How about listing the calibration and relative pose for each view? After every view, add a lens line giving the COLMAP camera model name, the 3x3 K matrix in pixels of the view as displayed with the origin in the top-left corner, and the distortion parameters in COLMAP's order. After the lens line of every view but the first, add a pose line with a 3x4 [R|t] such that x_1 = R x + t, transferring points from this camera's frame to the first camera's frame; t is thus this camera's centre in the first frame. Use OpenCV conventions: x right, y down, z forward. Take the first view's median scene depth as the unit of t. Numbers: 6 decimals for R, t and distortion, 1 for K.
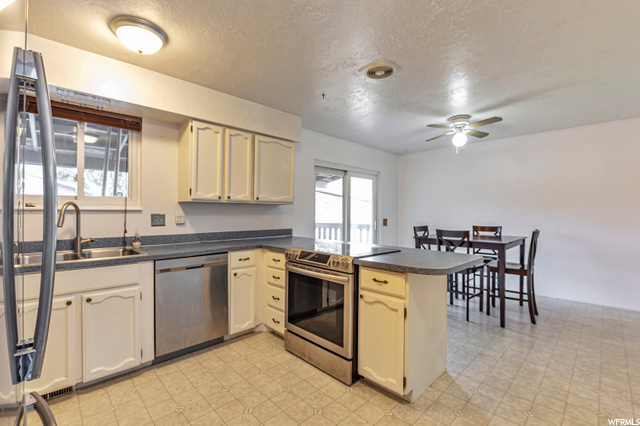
lens RADIAL K [[281.9, 0, 323.0], [0, 281.9, 211.7], [0, 0, 1]] dist [-0.007678, -0.000408]
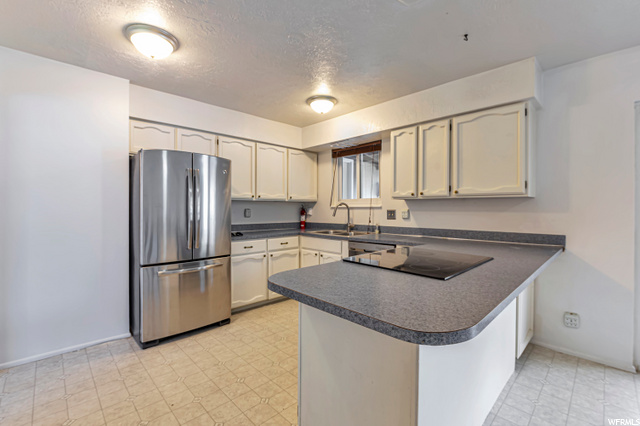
lens RADIAL K [[281.9, 0, 323.1], [0, 281.9, 213.9], [0, 0, 1]] dist [-0.007678, -0.000408]
pose [[0.002280, 0.018482, -0.999827, 0.706398], [0.002568, 0.999826, 0.018488, 0.001239], [0.999994, -0.002610, 0.002232, 0.683830]]
